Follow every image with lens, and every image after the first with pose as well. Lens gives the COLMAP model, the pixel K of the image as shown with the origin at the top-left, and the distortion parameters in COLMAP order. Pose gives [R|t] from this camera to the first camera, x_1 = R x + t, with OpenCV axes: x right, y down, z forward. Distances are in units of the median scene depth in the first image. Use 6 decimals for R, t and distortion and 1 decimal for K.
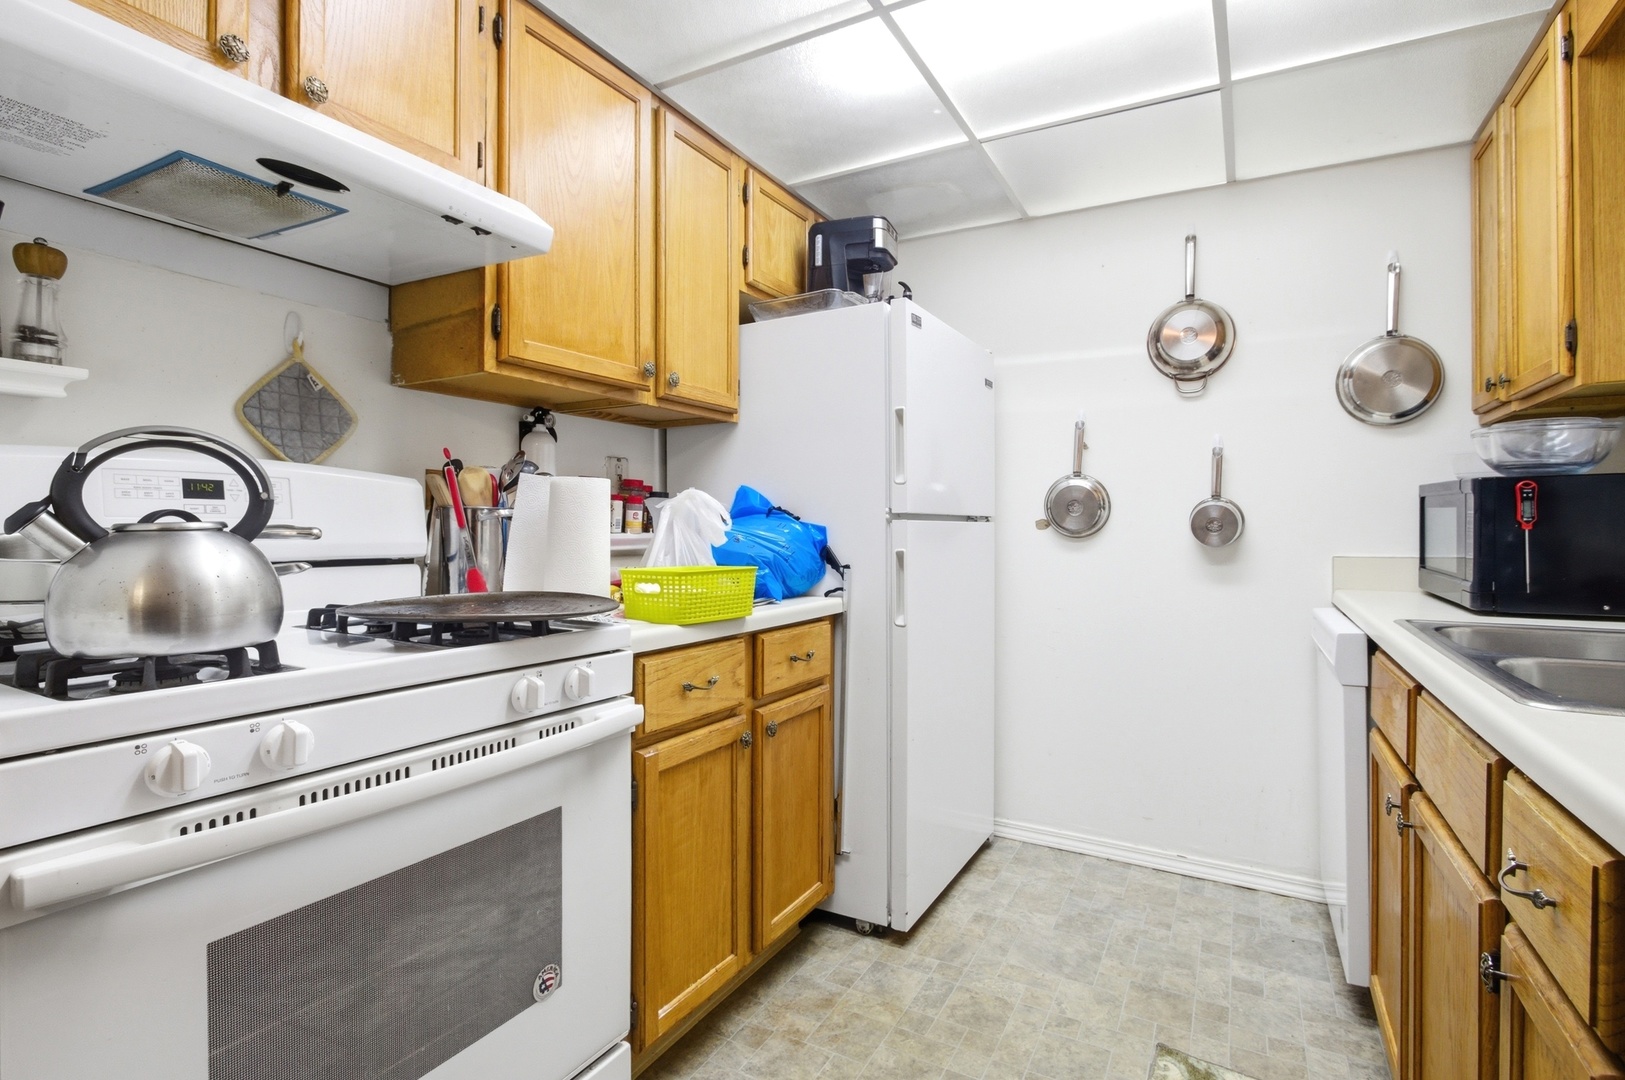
lens RADIAL K [[764.1, 0, 807.6], [0, 764.1, 533.4], [0, 0, 1]] dist [-0.024434, 0.003844]
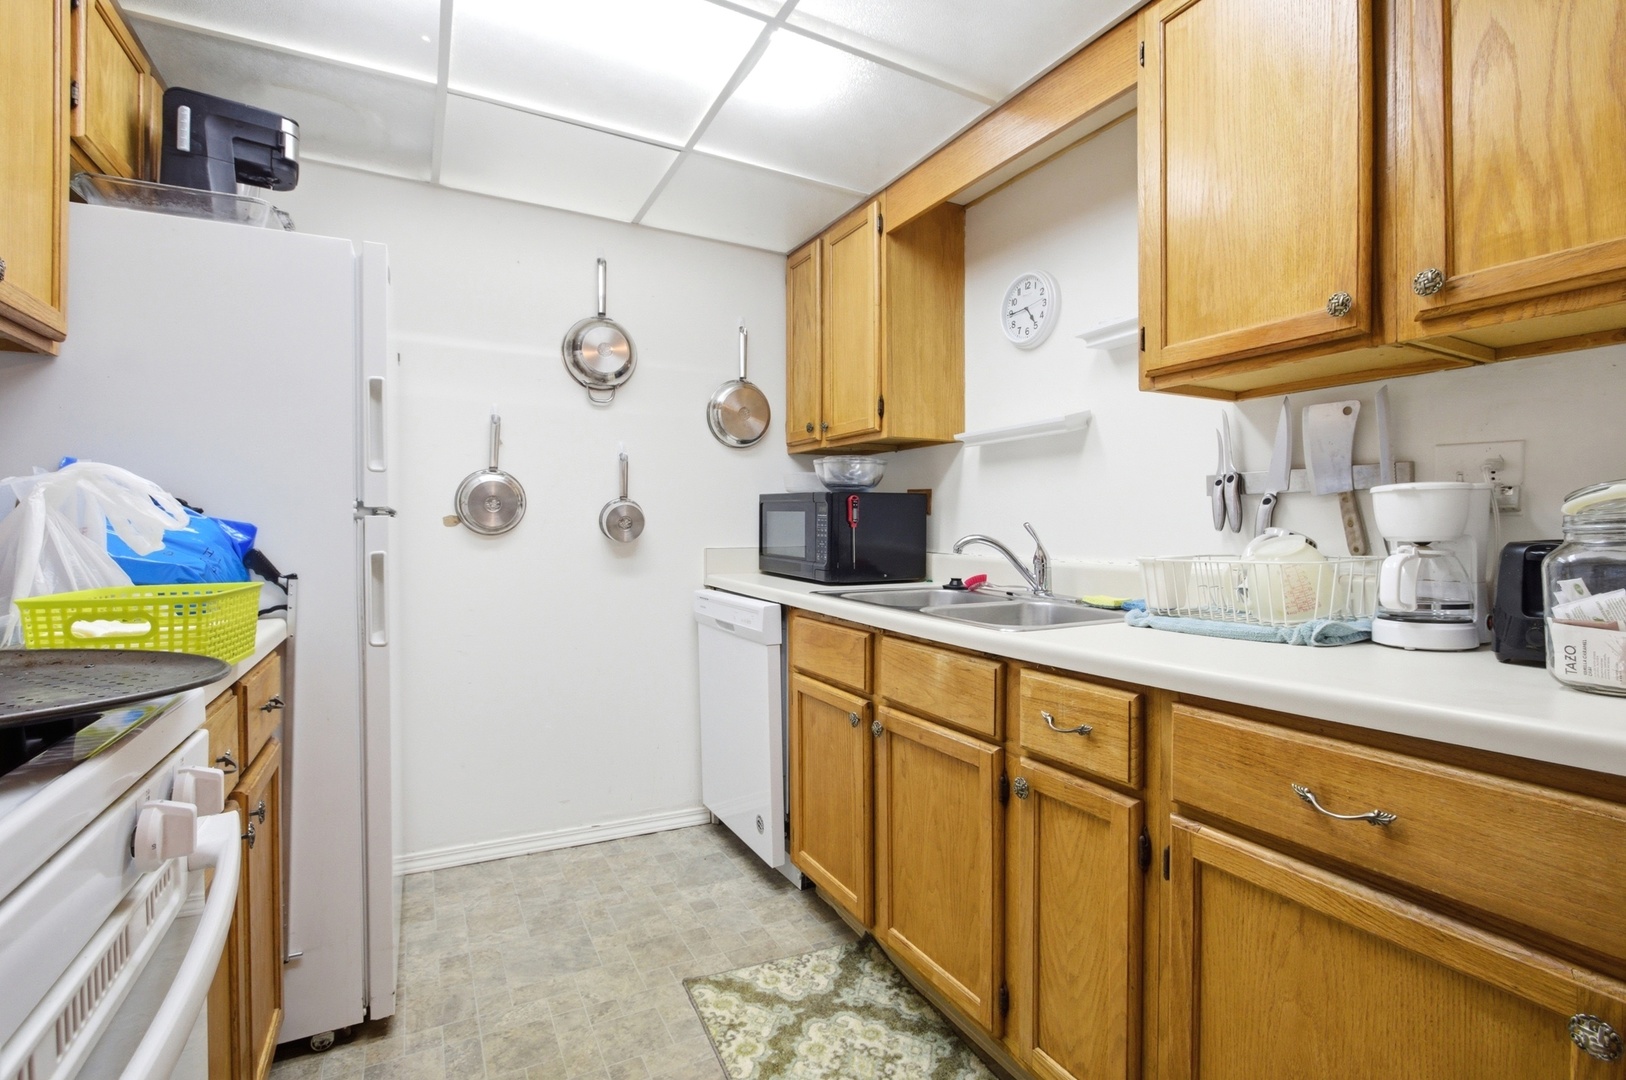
lens RADIAL K [[764.5, 0, 816.1], [0, 764.5, 529.9], [0, 0, 1]] dist [-0.024434, 0.003844]
pose [[0.540341, -0.004522, 0.841434, -0.349984], [0.002273, 0.999990, 0.003914, -0.005302], [-0.841443, -0.000202, 0.540346, 0.193369]]
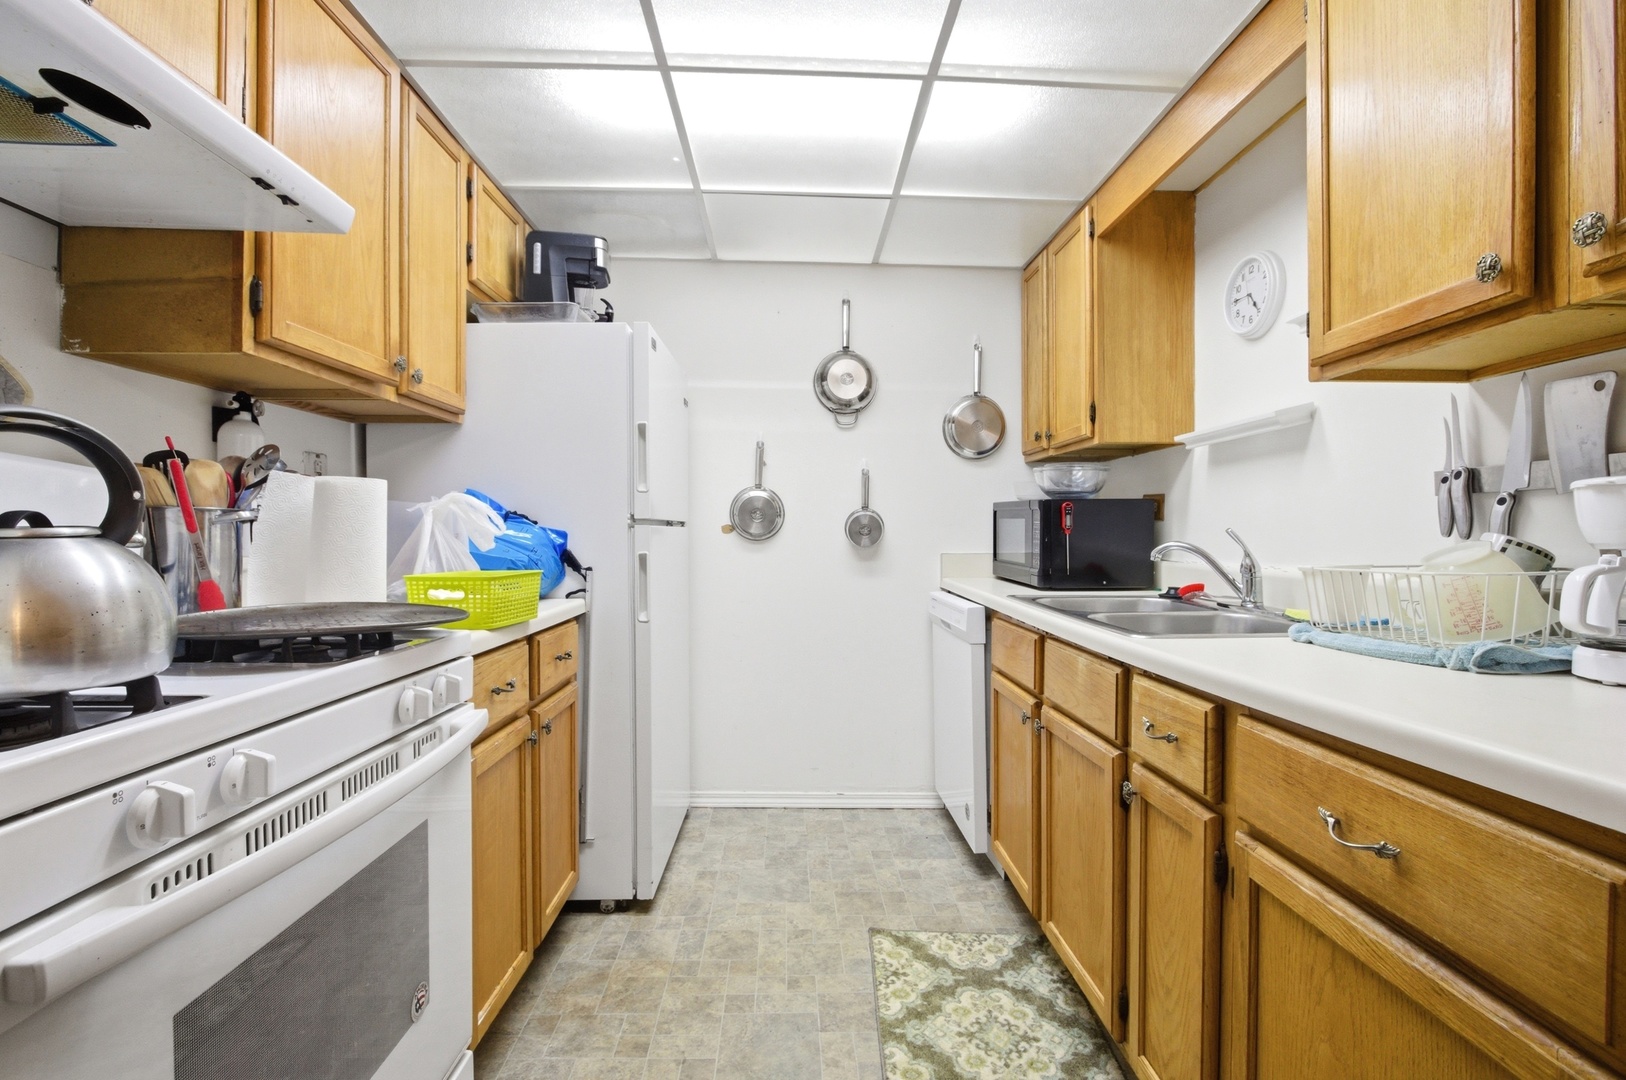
lens RADIAL K [[746.9, 0, 797.3], [0, 746.9, 540.9], [0, 0, 1]] dist [-0.023491, 0.001013]
pose [[0.862723, -0.005363, 0.505649, -0.261407], [0.002340, 0.999975, 0.006612, -0.001818], [-0.505672, -0.004521, 0.862714, -0.038595]]
